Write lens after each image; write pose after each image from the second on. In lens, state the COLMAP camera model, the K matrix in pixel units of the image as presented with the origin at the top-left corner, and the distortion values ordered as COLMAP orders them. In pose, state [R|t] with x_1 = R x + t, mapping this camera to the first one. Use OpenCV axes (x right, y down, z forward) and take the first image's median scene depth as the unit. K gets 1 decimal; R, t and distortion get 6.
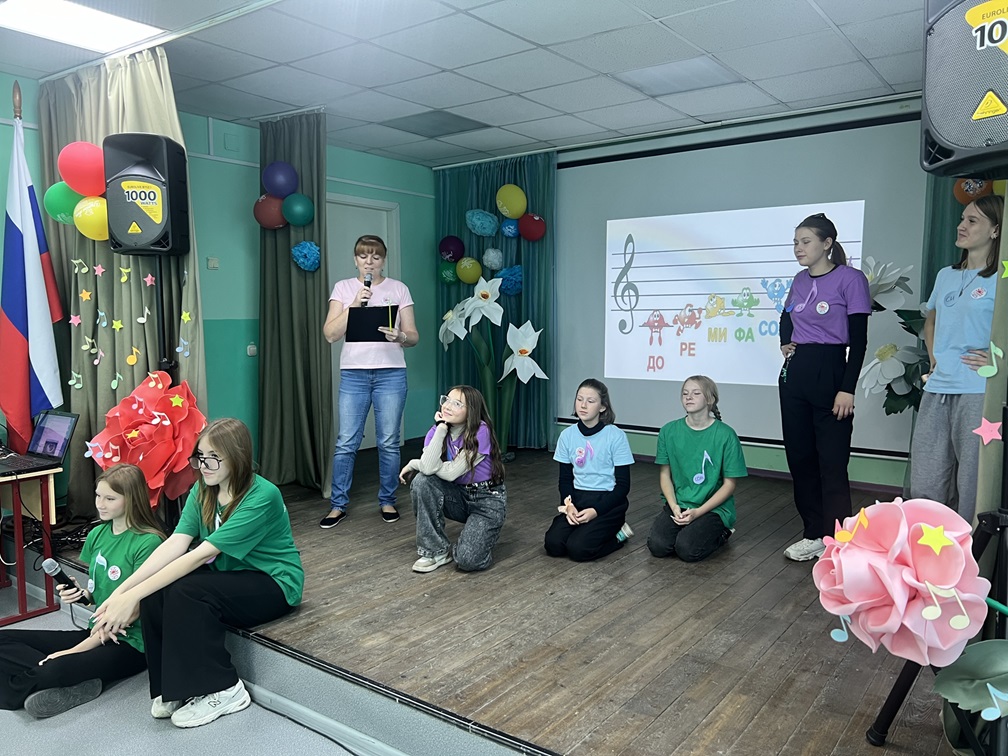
lens RADIAL K [[762.6, 0, 498.8], [0, 762.6, 379.1], [0, 0, 1]] dist [0.078021, -0.072281]
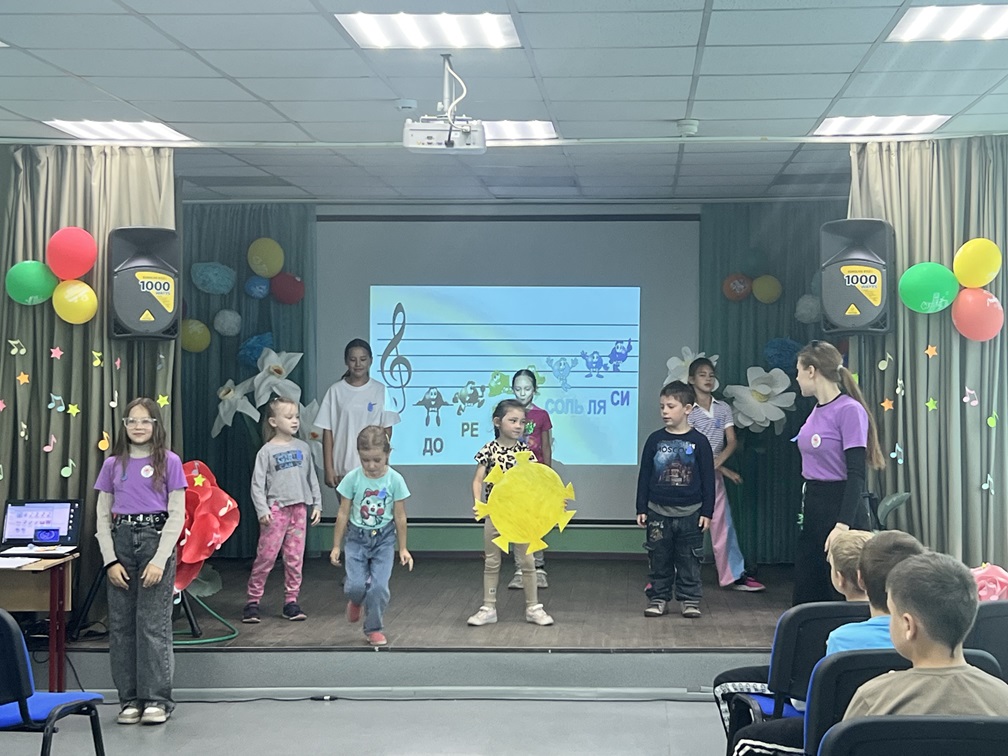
lens RADIAL K [[1686.1, 0, 504.0], [0, 1686.1, 378.0], [0, 0, 1]] dist [0.374386, -2.093326]
pose [[0.842402, 0.001964, 0.538846, -0.841079], [0.042260, 0.996672, -0.069701, 0.043670], [-0.537190, 0.081488, 0.839516, -0.758883]]
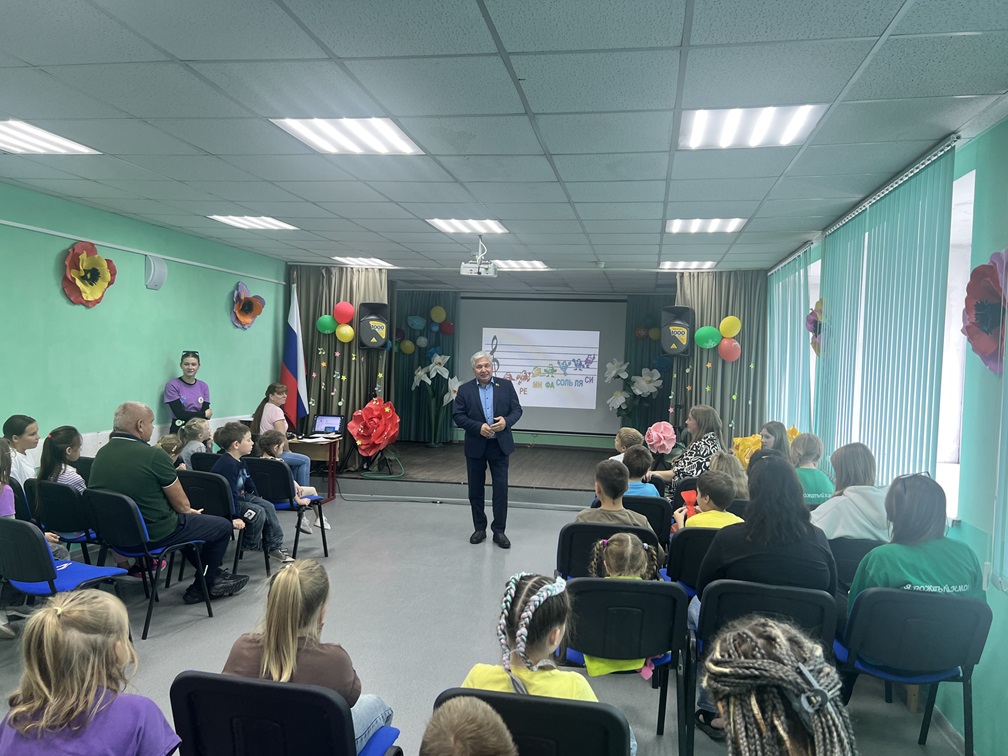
lens RADIAL K [[749.7, 0, 503.8], [0, 749.7, 390.8], [0, 0, 1]] dist [0.151912, -0.000261]
pose [[0.893123, 0.013832, 0.449600, -0.764261], [0.002891, 0.999330, -0.036487, 0.037098], [-0.449803, 0.033887, 0.892485, -0.865119]]
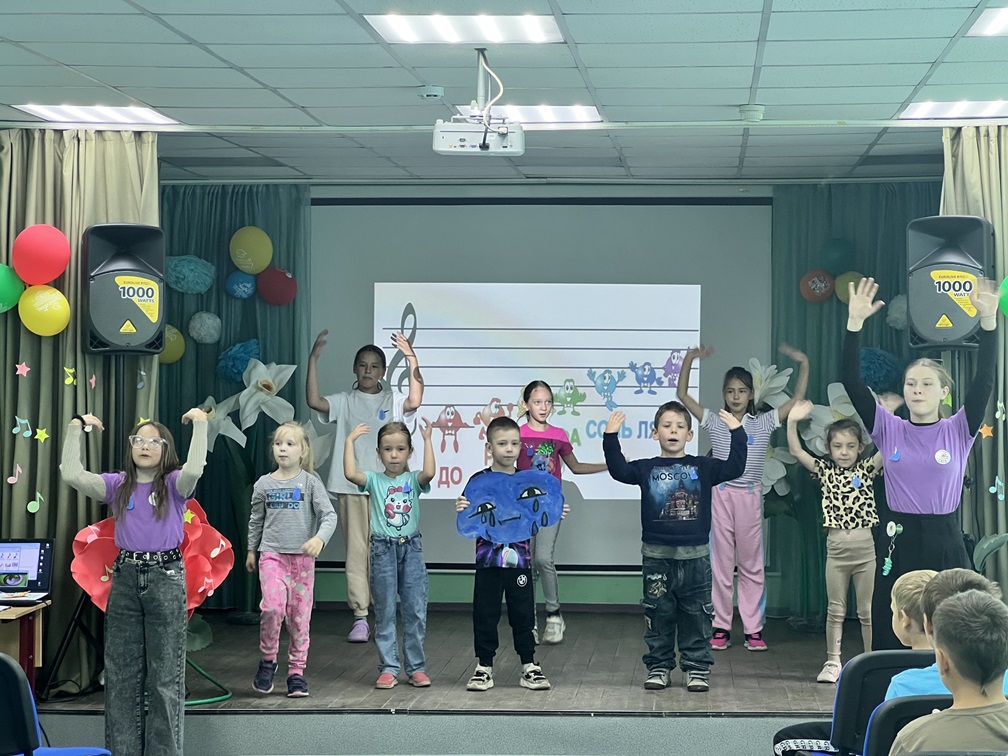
lens RADIAL K [[2244.3, 0, 502.2], [0, 2244.3, 382.8], [0, 0, 1]] dist [0.171500, 0.956105]
pose [[0.848178, 0.002957, 0.529703, -0.964045], [0.039803, 0.996802, -0.069299, 0.044418], [-0.528213, 0.079861, 0.845348, -0.933388]]
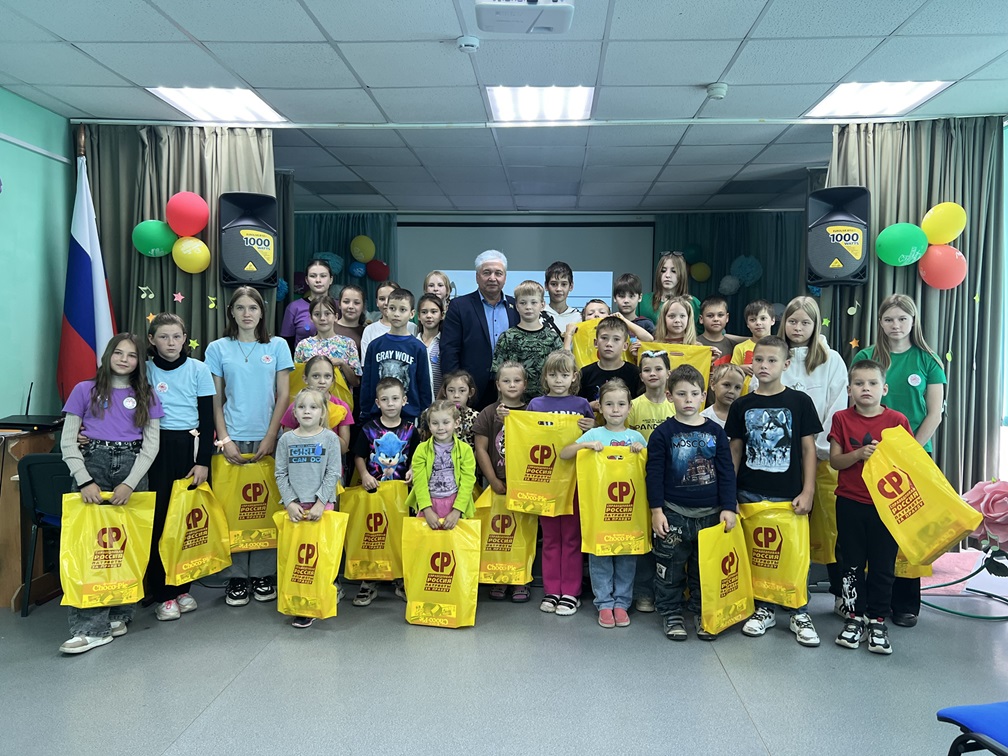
lens RADIAL K [[762.6, 0, 498.8], [0, 762.6, 379.1], [0, 0, 1]] dist [0.078021, -0.072281]
pose [[0.838154, -0.015846, 0.545203, -0.528788], [0.036901, 0.998935, -0.027695, 0.024477], [-0.544183, 0.043331, 0.837847, -0.171626]]
